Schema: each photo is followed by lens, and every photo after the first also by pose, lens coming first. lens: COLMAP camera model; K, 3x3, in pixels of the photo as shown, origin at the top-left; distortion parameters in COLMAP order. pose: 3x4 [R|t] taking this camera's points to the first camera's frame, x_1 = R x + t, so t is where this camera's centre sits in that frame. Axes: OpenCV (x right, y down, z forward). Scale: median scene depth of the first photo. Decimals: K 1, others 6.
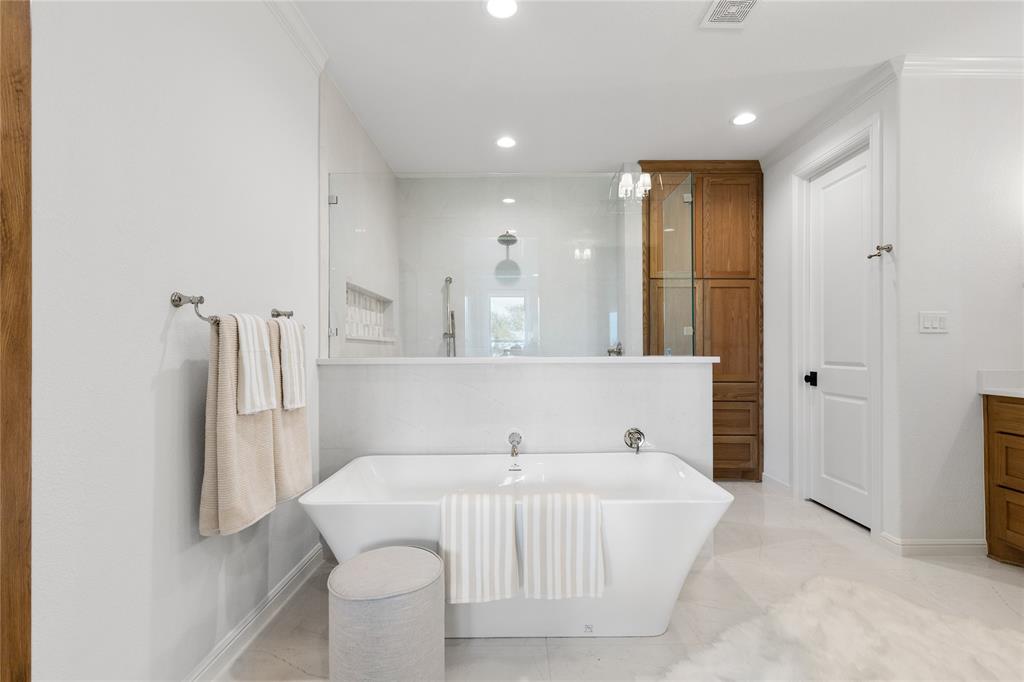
lens RADIAL K [[458.2, 0, 515.8], [0, 458.2, 349.3], [0, 0, 1]] dist [0.001367, -0.000368]
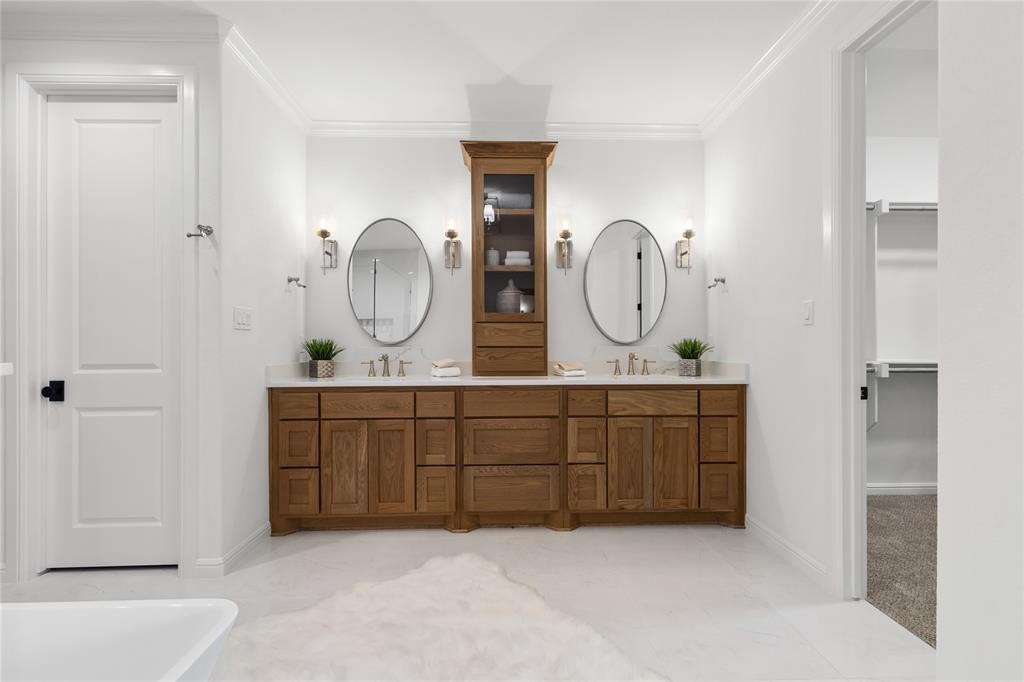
lens RADIAL K [[463.3, 0, 511.9], [0, 463.3, 344.1], [0, 0, 1]] dist [-0.001960, -0.000805]
pose [[-0.036441, -0.002615, 0.999332, -0.084622], [0.009960, 0.999946, 0.002980, -0.001430], [-0.999286, 0.010062, -0.036413, 0.446087]]
